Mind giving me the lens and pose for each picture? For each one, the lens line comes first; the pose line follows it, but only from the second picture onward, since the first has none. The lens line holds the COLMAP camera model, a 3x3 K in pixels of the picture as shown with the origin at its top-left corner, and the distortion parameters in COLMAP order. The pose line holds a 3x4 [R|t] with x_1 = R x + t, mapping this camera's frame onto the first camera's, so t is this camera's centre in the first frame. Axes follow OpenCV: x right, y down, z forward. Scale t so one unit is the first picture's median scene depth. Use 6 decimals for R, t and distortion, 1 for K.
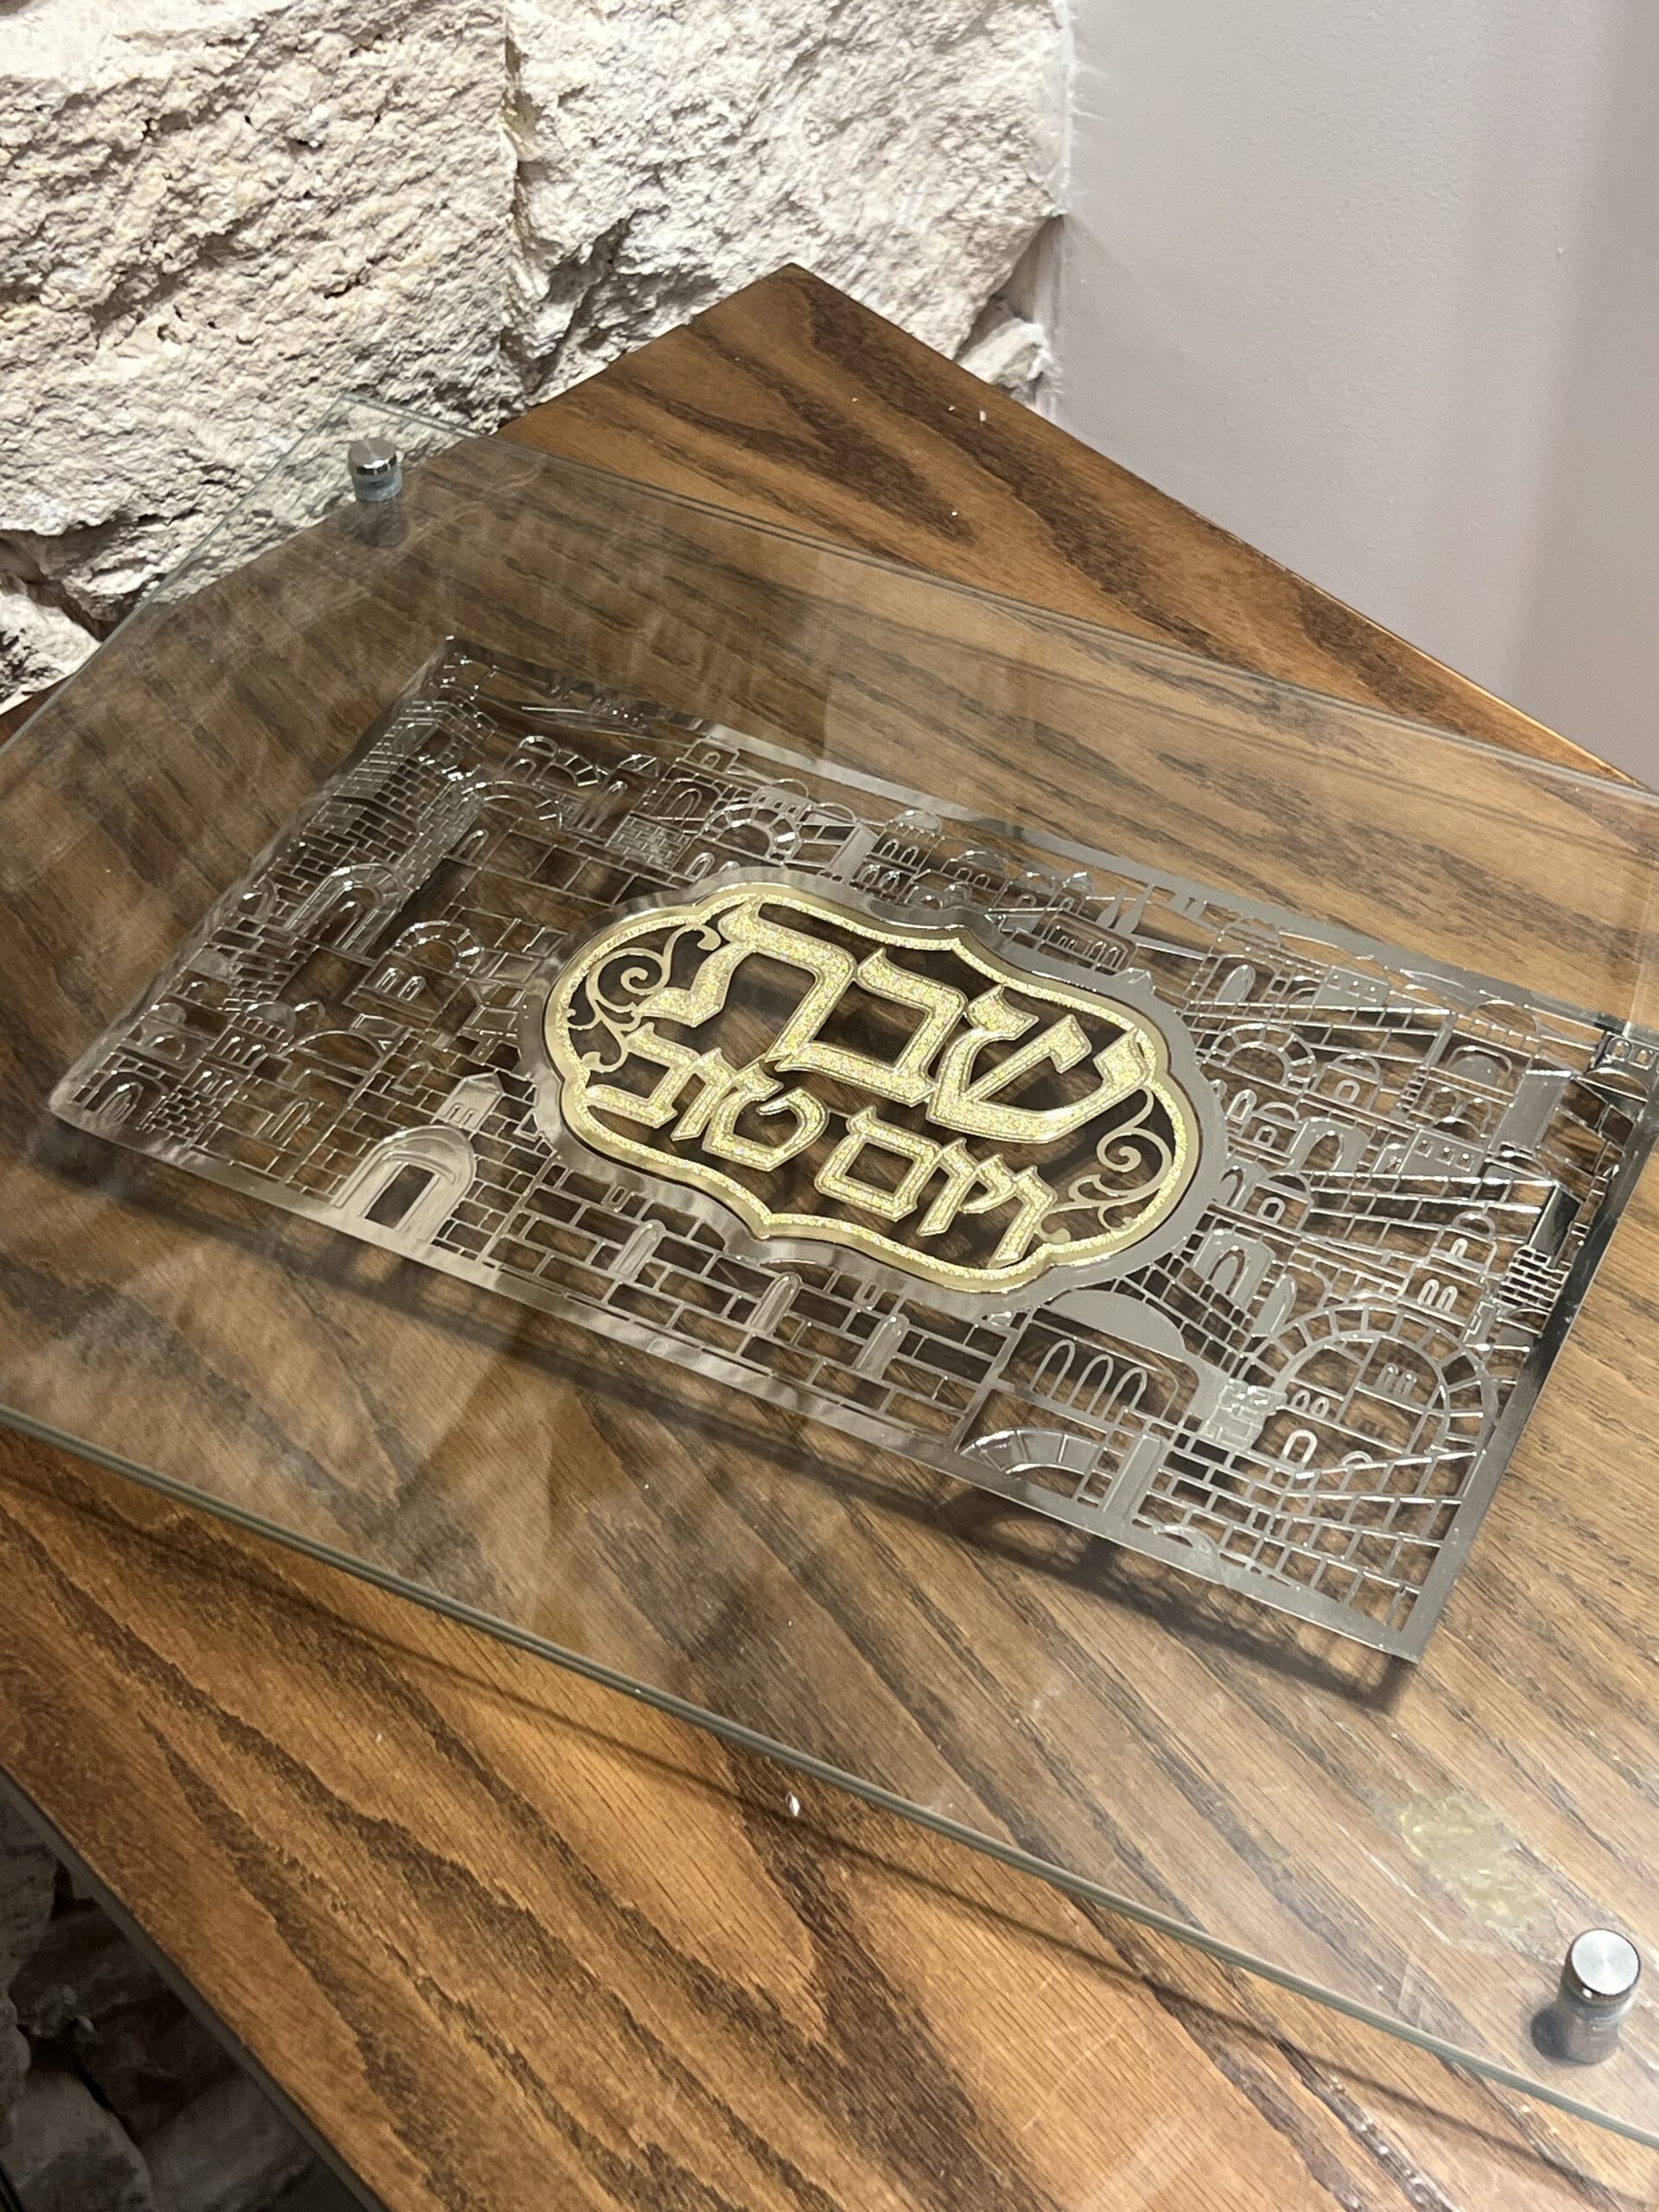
lens RADIAL K [[3331.3, 0, 834.6], [0, 3331.3, 1097.5], [0, 0, 1]] dist [0.155667, -0.526366]
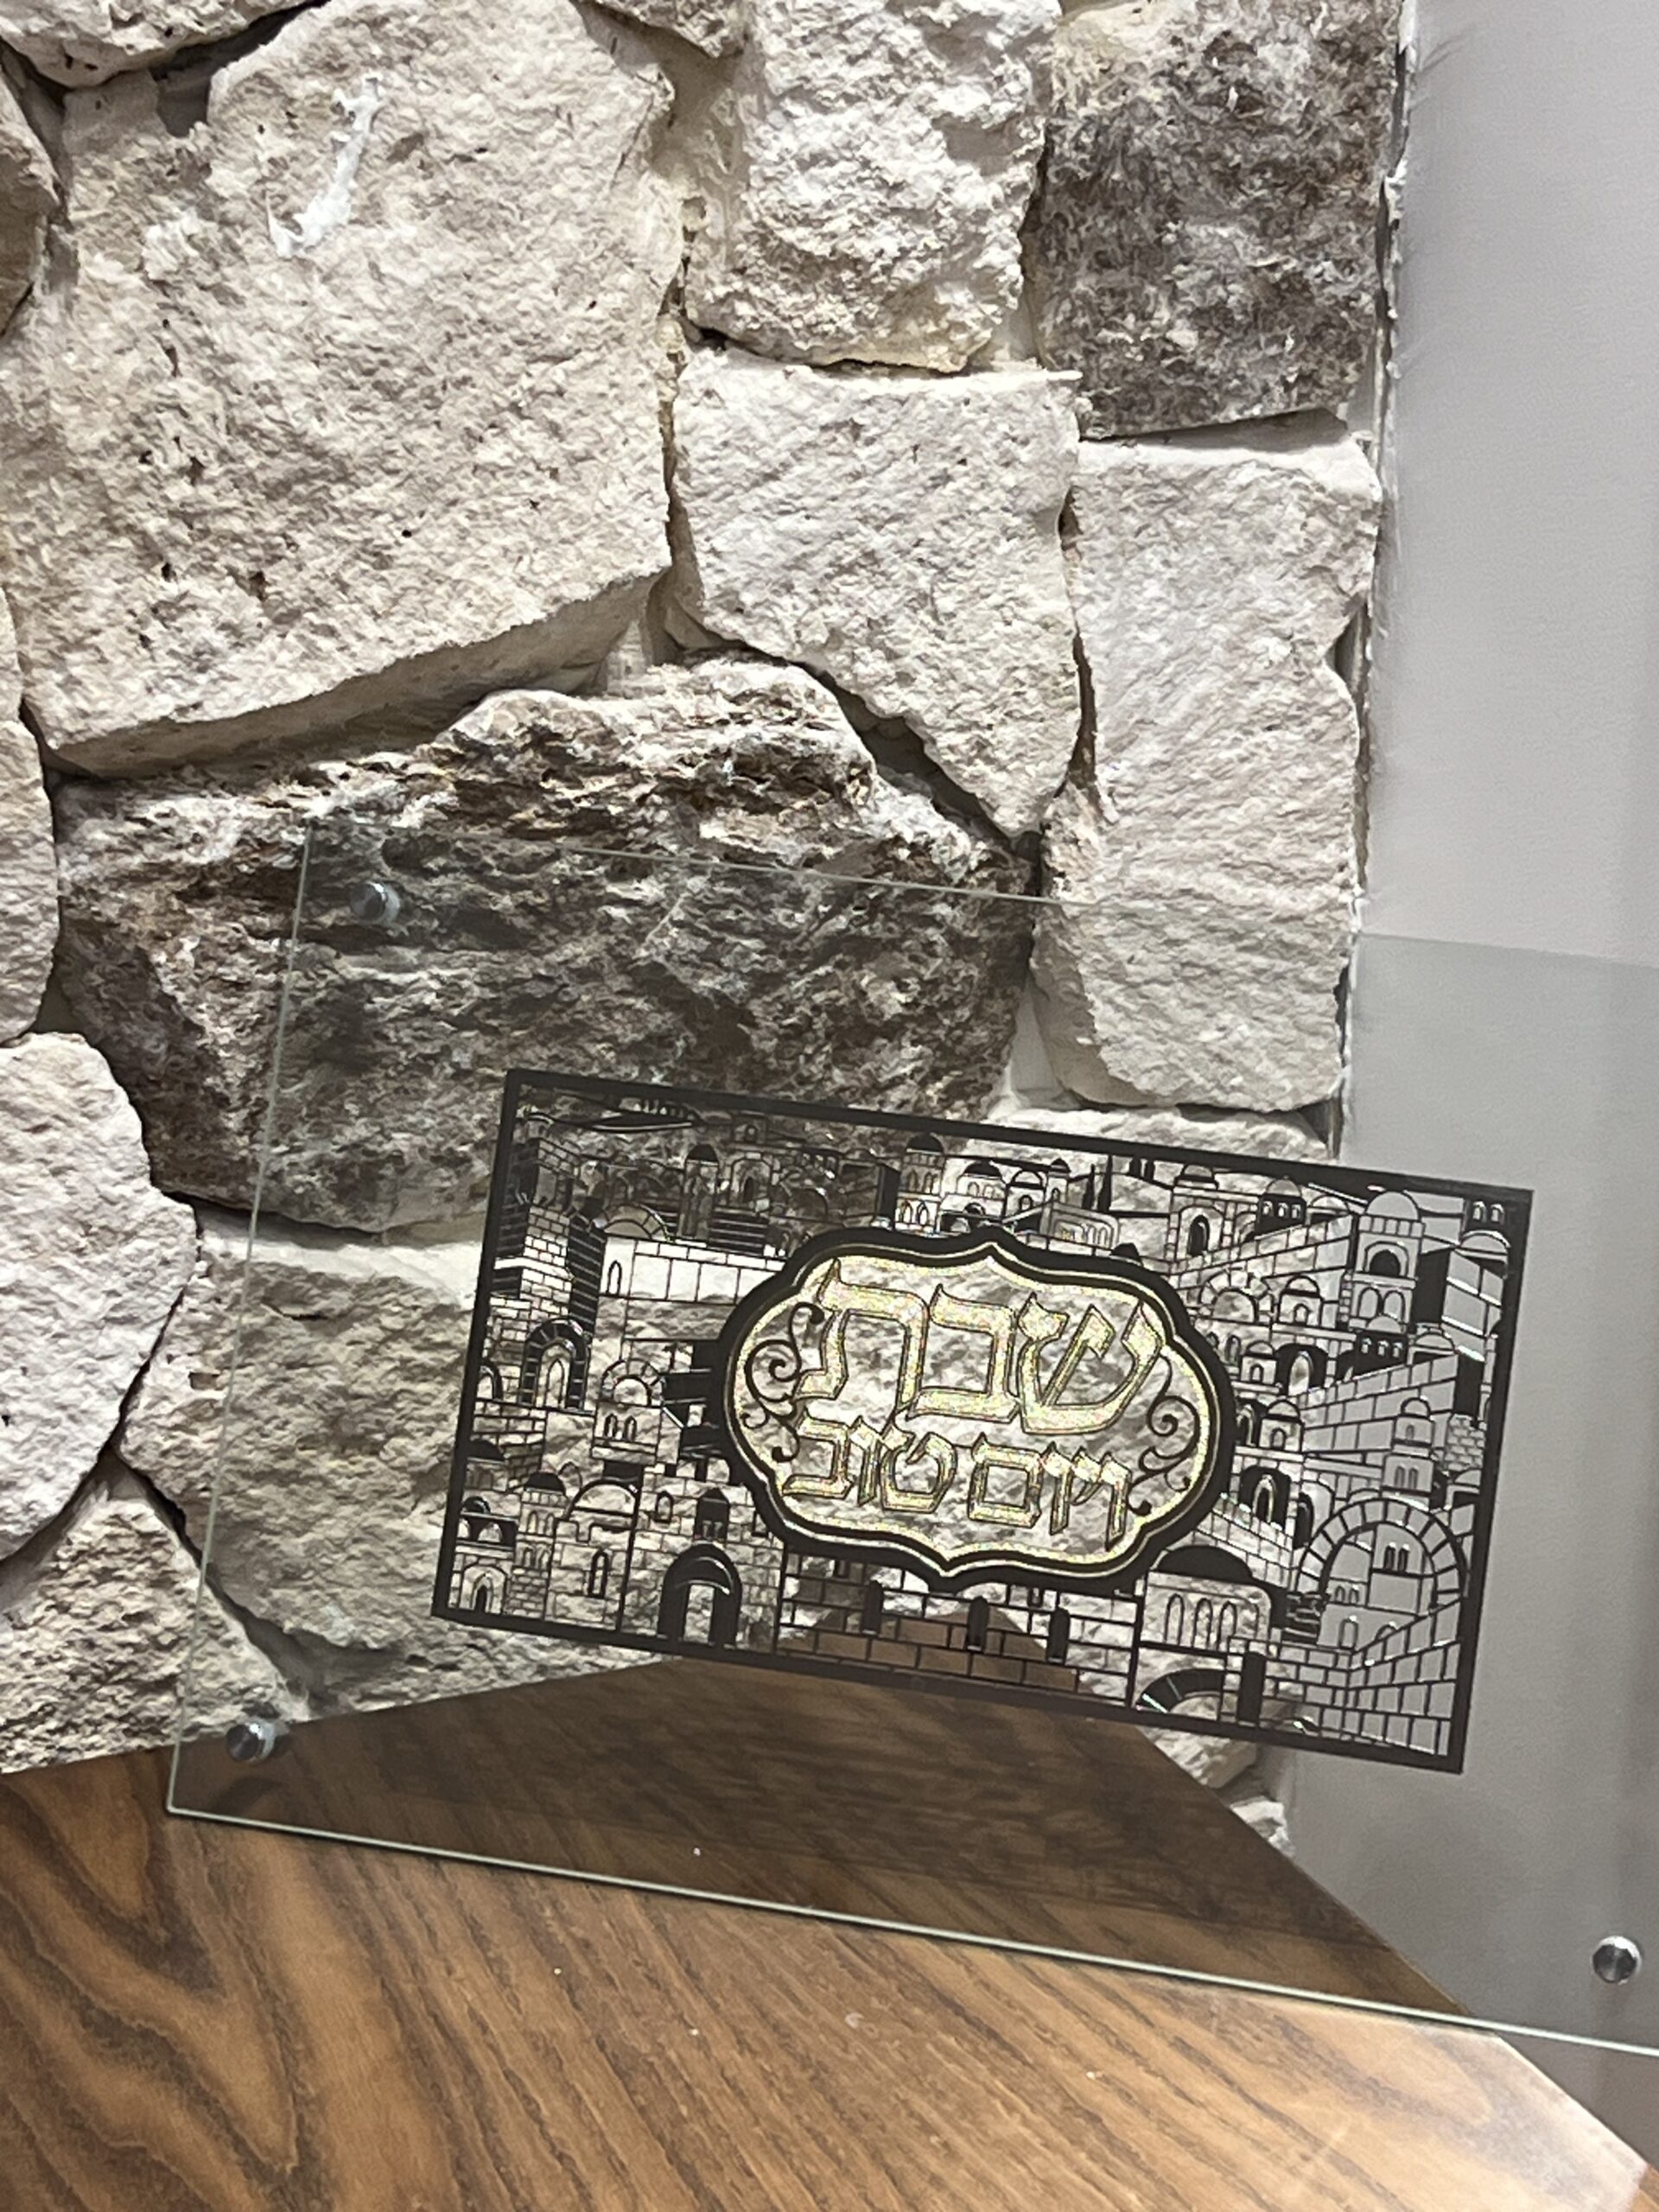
lens RADIAL K [[4904.9, 0, 818.3], [0, 4904.9, 1107.4], [0, 0, 1]] dist [0.205925, -0.277517]
pose [[0.950812, 0.159443, -0.265582, 0.388523], [-0.272426, 0.838496, -0.471919, 0.476696], [0.147445, 0.521058, 0.840689, -0.618737]]
